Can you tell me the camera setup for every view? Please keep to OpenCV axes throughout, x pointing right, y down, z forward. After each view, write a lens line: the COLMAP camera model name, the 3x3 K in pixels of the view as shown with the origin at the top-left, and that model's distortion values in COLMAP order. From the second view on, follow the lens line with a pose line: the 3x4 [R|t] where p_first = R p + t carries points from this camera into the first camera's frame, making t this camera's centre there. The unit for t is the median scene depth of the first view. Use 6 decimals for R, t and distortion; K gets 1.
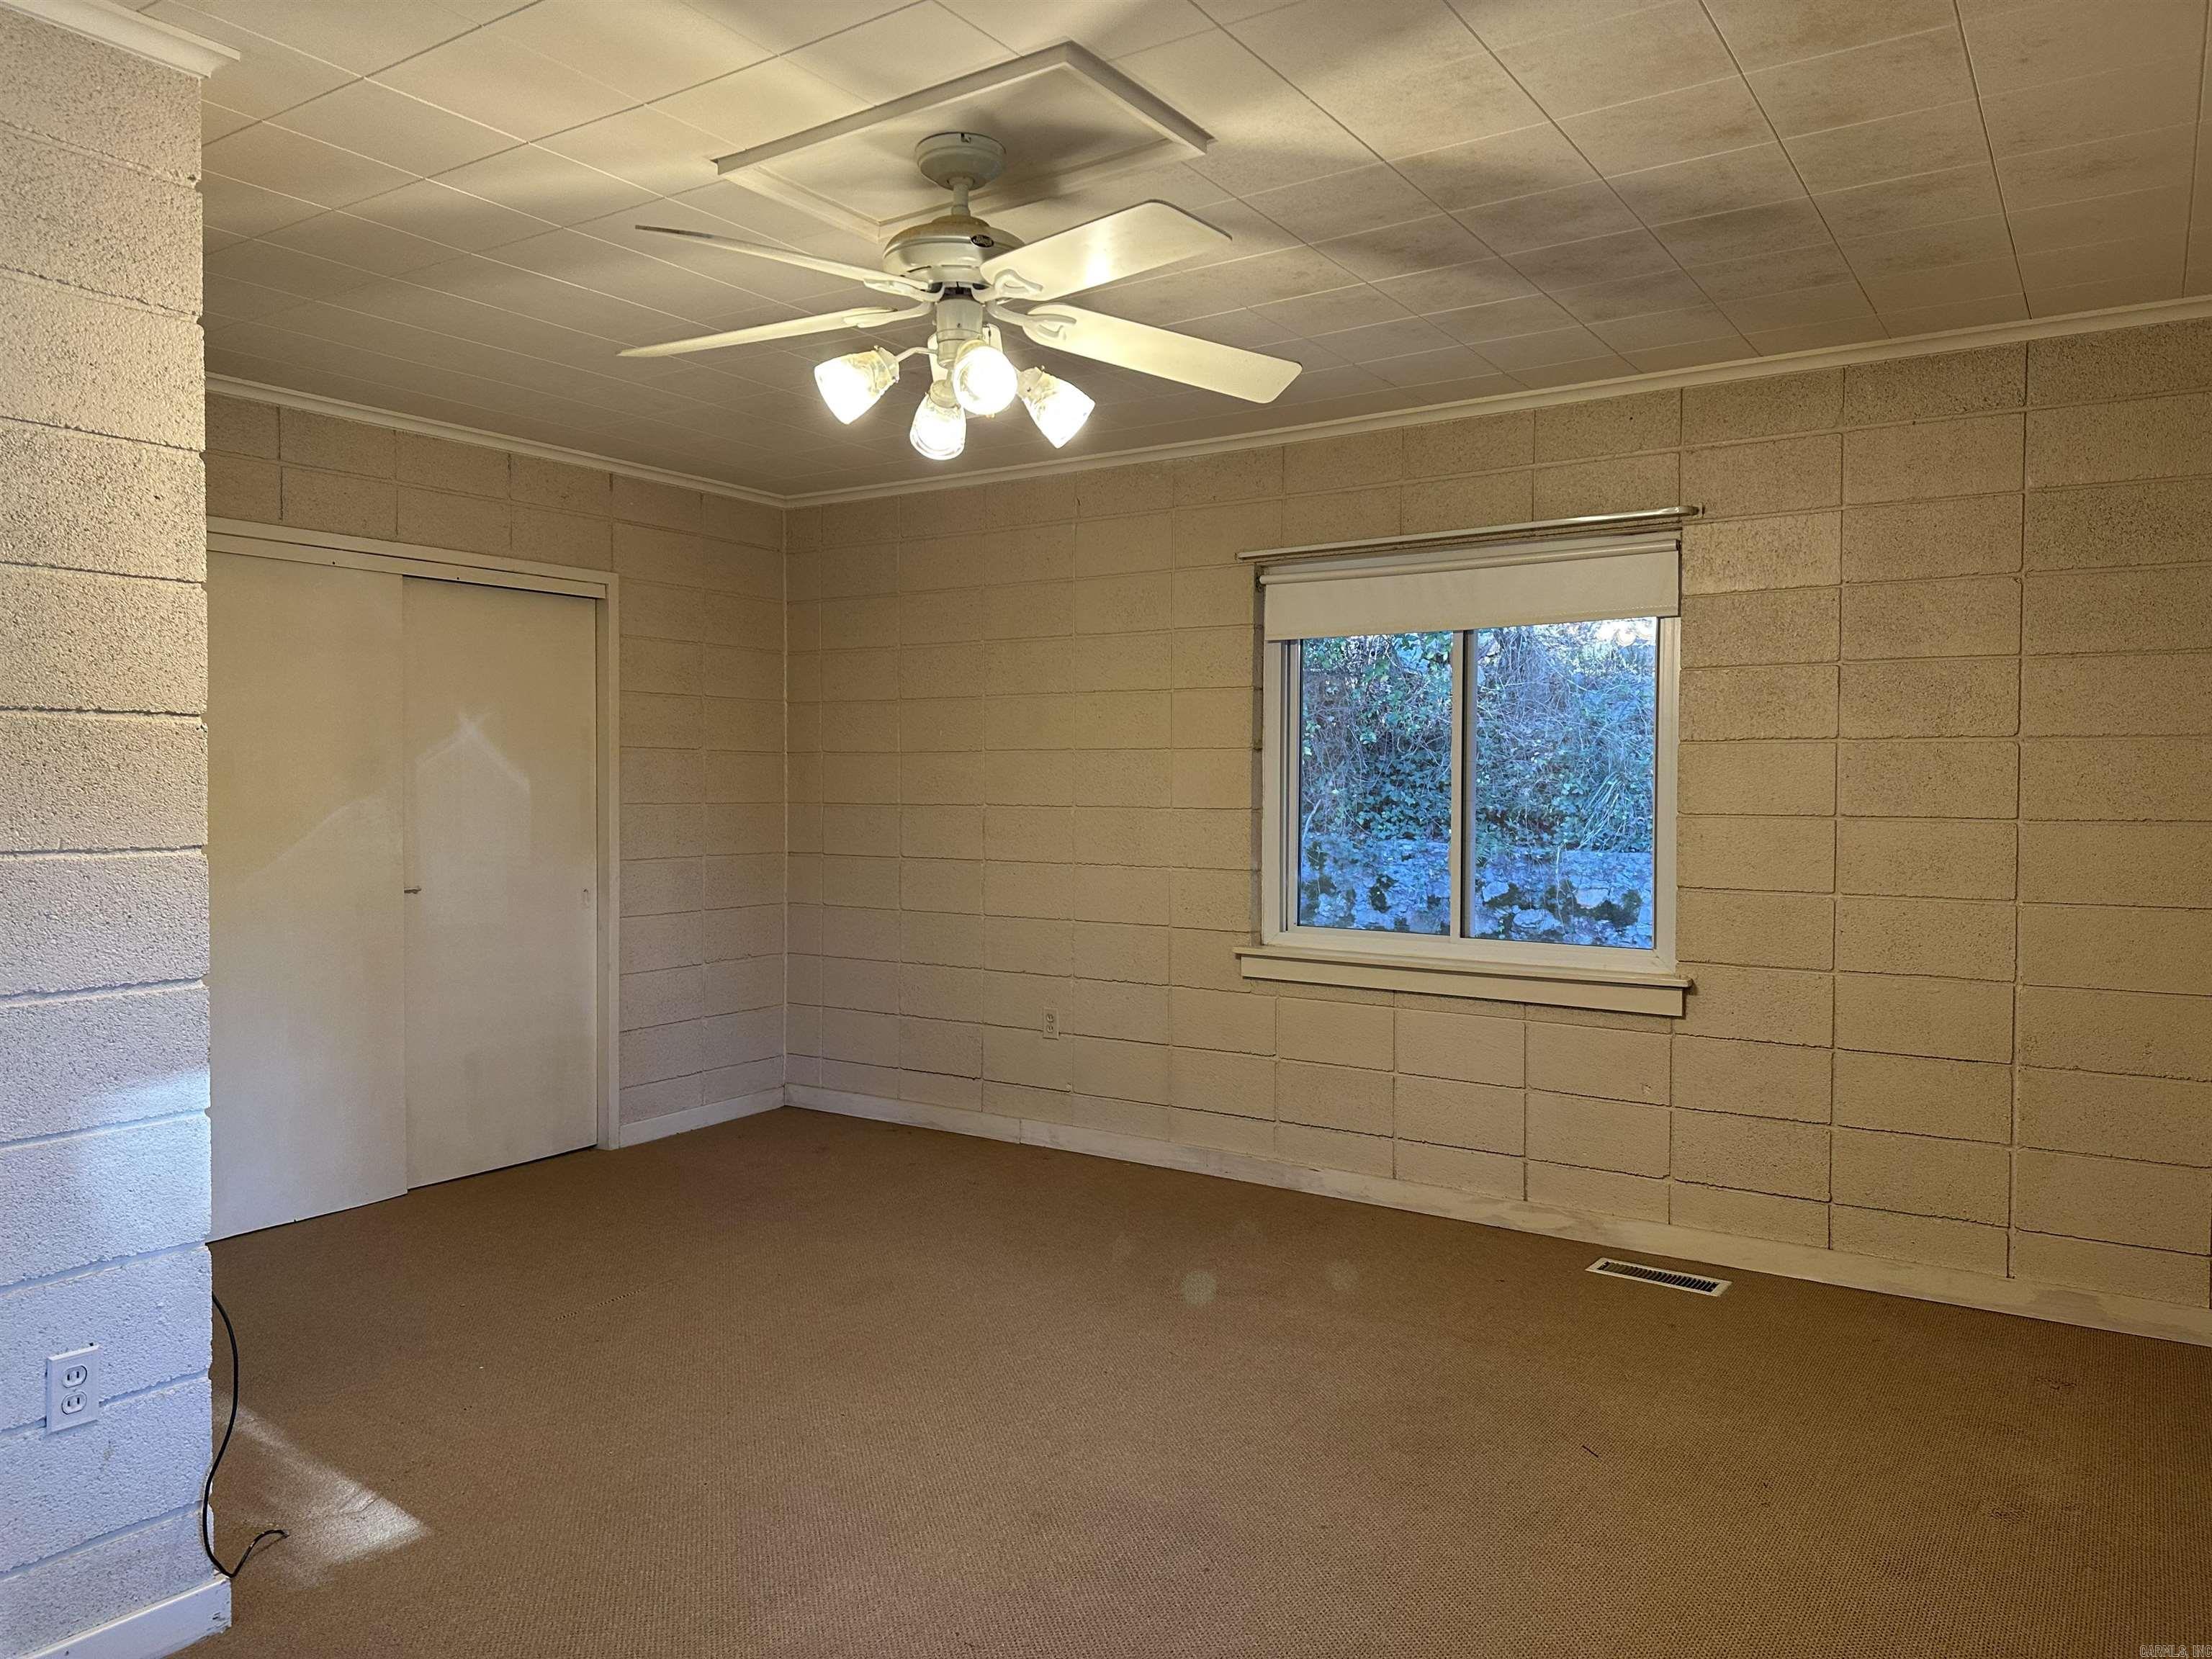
lens RADIAL K [[1575.2, 0, 1112.3], [0, 1575.2, 833.5], [0, 0, 1]] dist [0.094322, -0.105917]
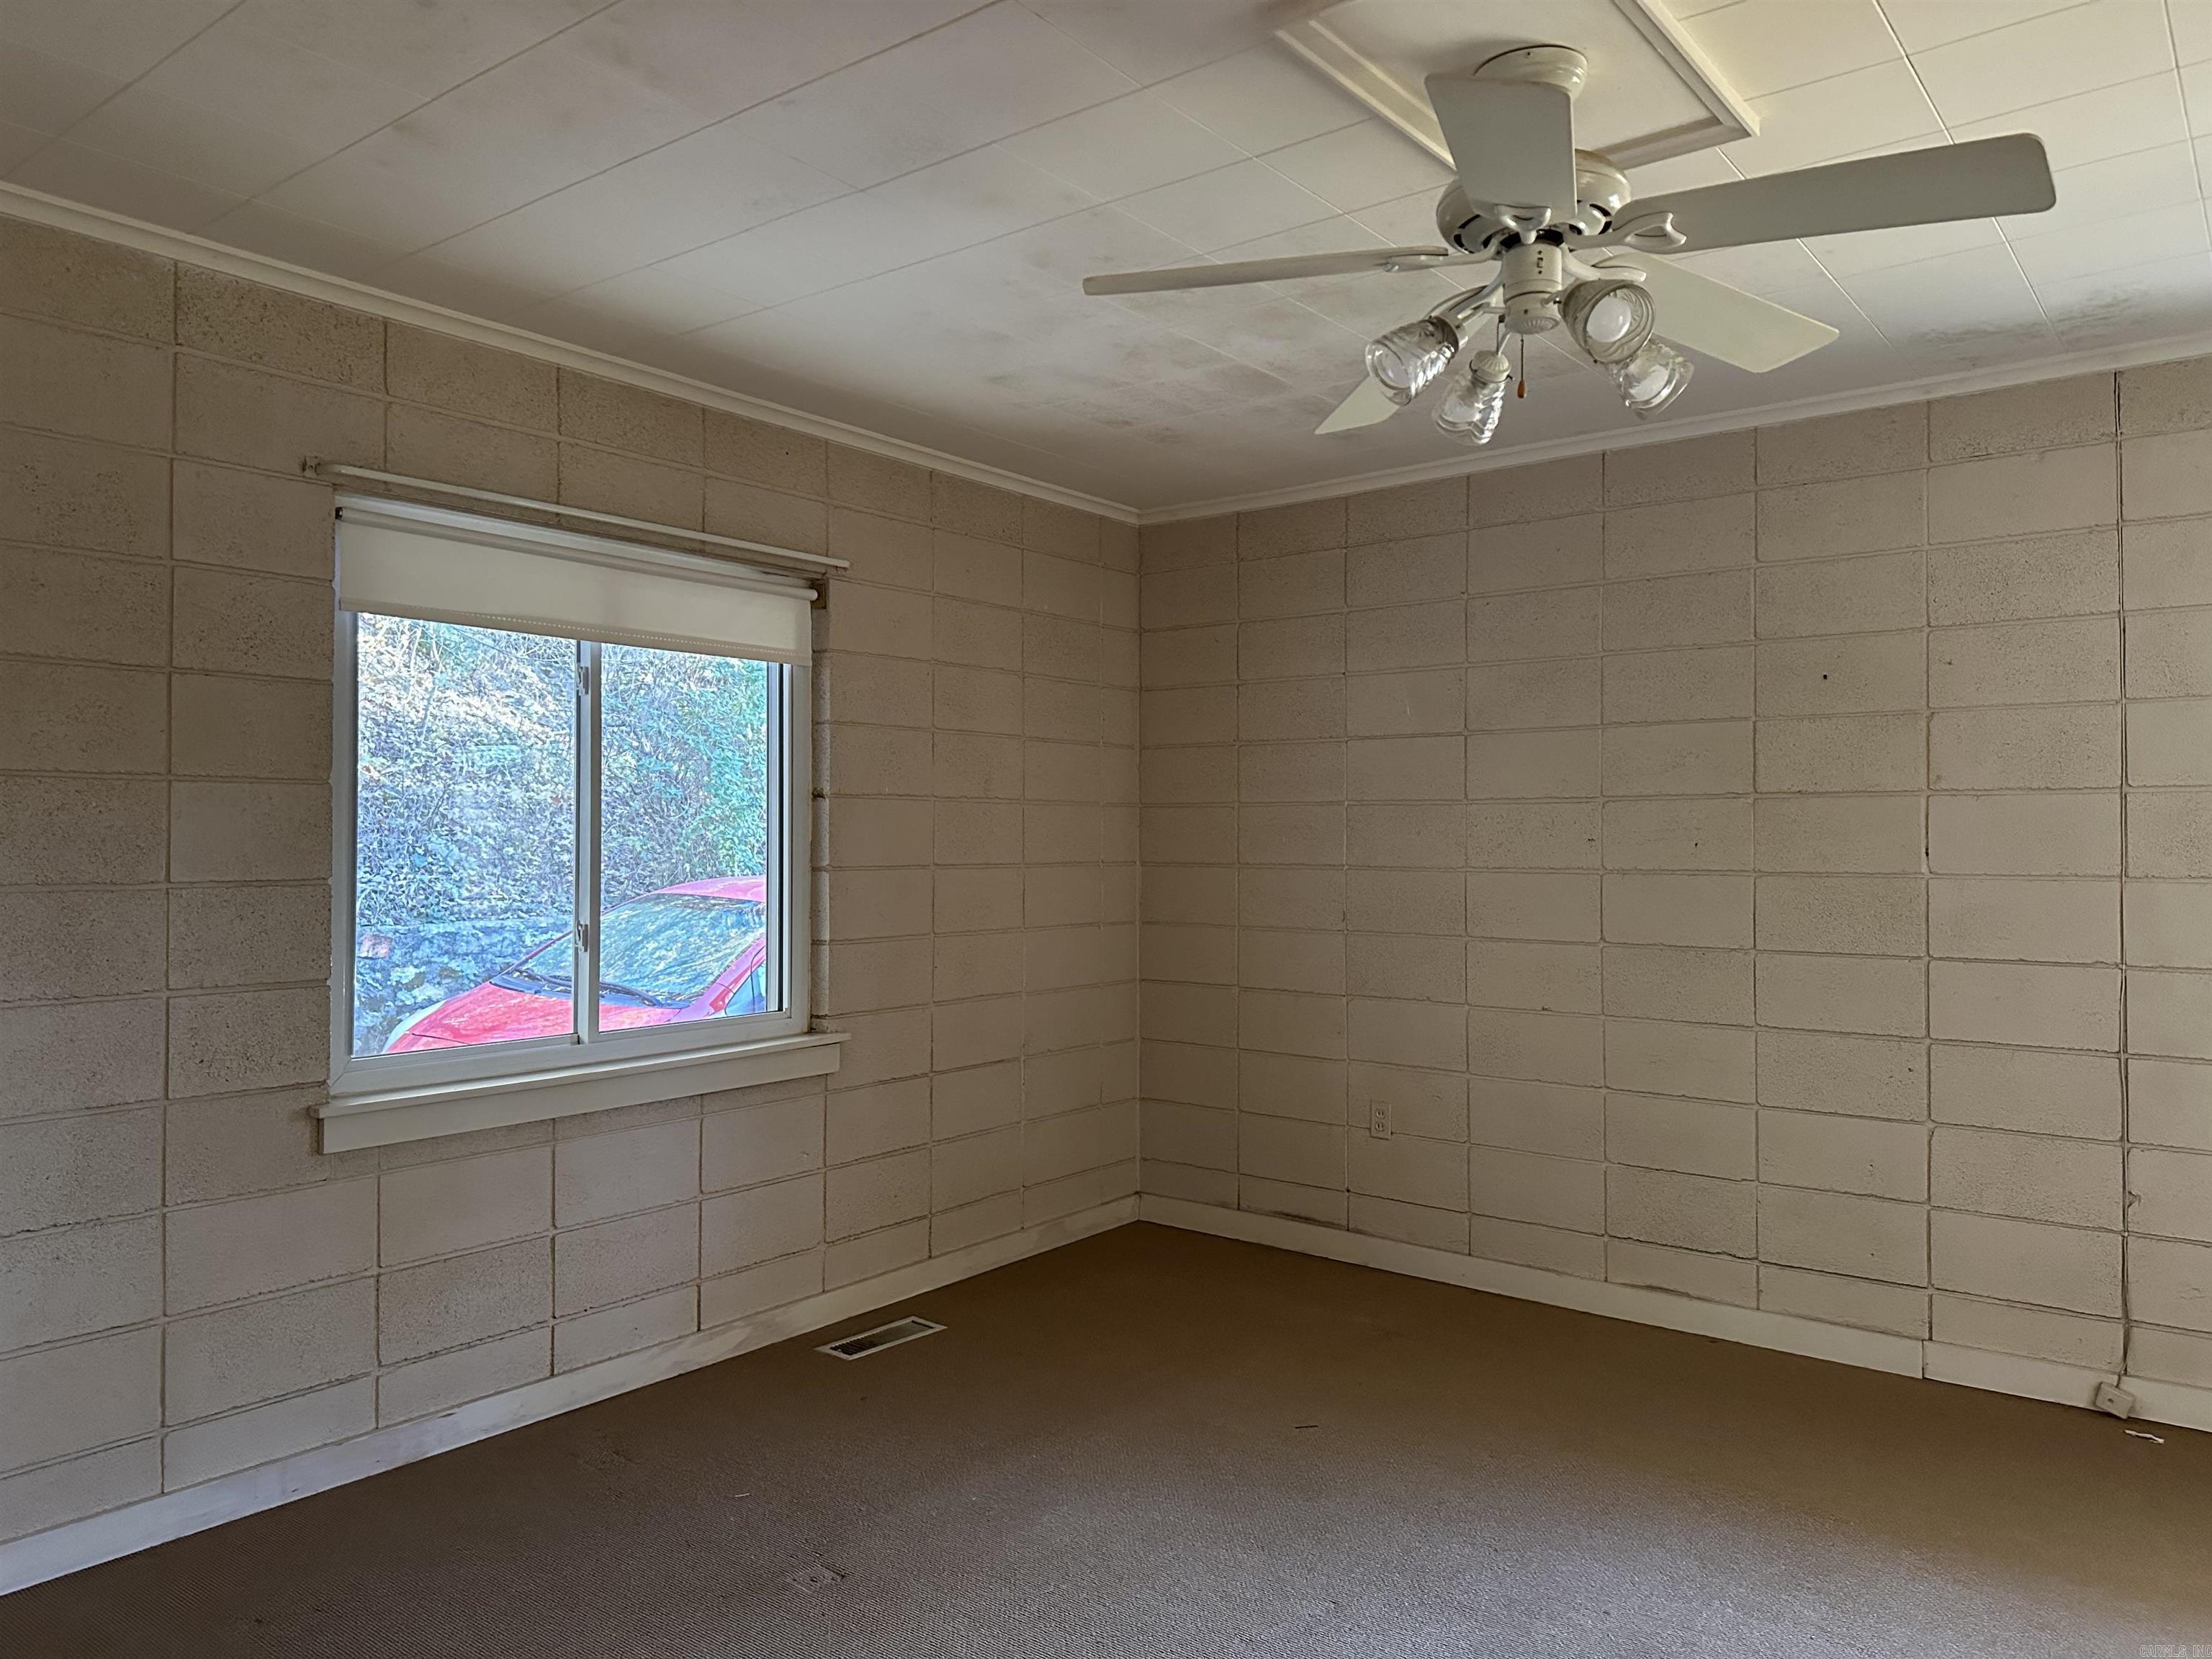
lens RADIAL K [[1575.2, 0, 1112.3], [0, 1575.2, 833.5], [0, 0, 1]] dist [0.094322, -0.105917]
pose [[0.038686, -0.007471, 0.999223, -0.614179], [0.032237, 0.999461, 0.006225, -0.034801], [-0.998731, 0.031971, 0.038906, 0.784115]]
